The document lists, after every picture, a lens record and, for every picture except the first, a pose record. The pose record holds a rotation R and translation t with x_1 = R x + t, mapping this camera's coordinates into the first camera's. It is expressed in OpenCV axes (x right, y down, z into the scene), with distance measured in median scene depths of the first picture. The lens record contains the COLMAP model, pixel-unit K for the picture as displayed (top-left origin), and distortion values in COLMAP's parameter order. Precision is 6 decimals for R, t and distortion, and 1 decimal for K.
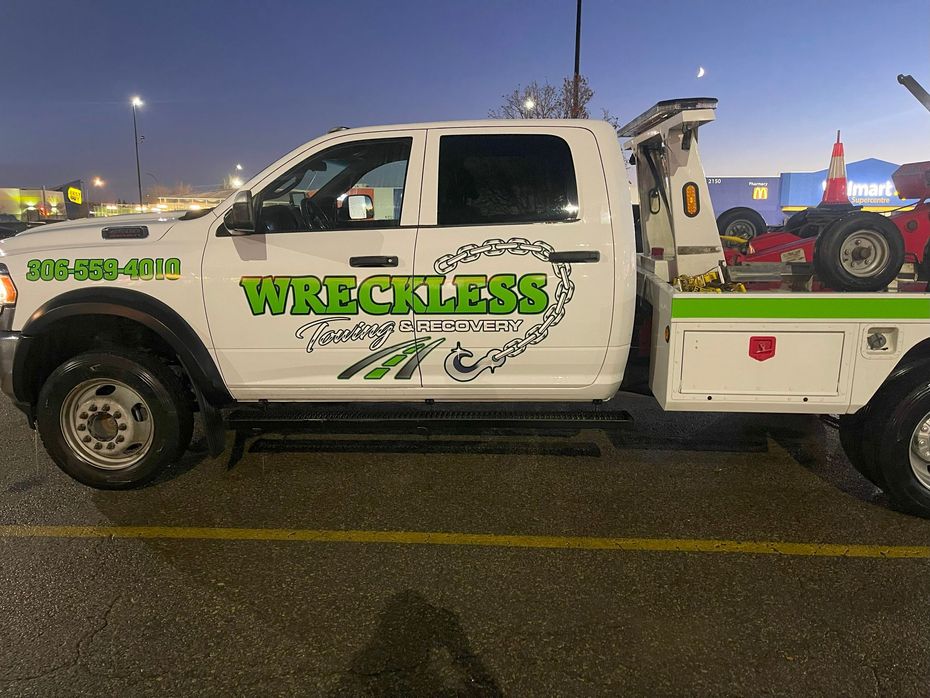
lens RADIAL K [[632.3, 0, 465.0], [0, 632.3, 349.0], [0, 0, 1]] dist [0.049074, -0.000826]
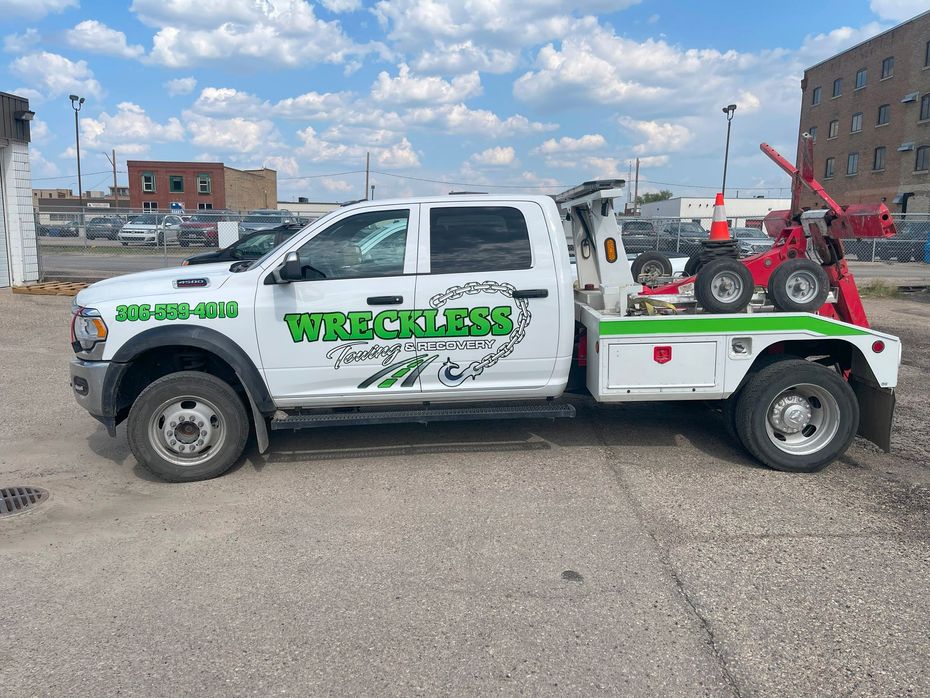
lens RADIAL K [[632.3, 0, 465.0], [0, 632.3, 349.0], [0, 0, 1]] dist [0.049074, -0.000826]
pose [[0.996283, -0.030403, 0.080594, -0.084138], [0.033836, 0.998562, -0.041582, 0.028723], [-0.079214, 0.044155, 0.995879, -0.361649]]
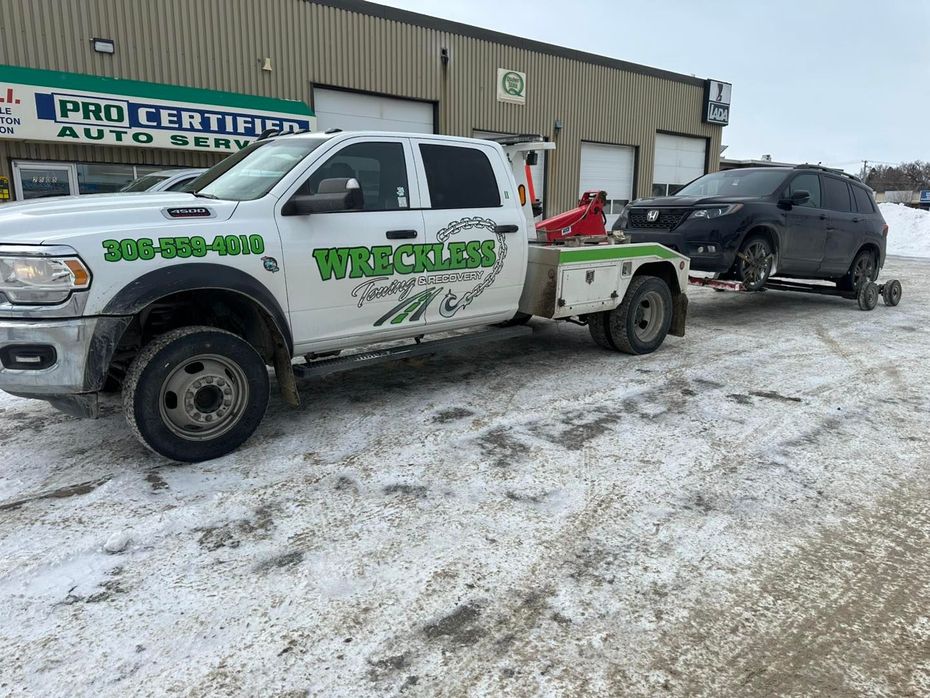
lens RADIAL K [[668.7, 0, 463.3], [0, 668.7, 354.0], [0, 0, 1]] dist [0.085095, -0.079923]
pose [[0.699890, -0.141976, 0.699998, -1.083996], [0.132257, 0.988858, 0.068328, 0.034650], [-0.701899, 0.044758, 0.710868, -0.106439]]
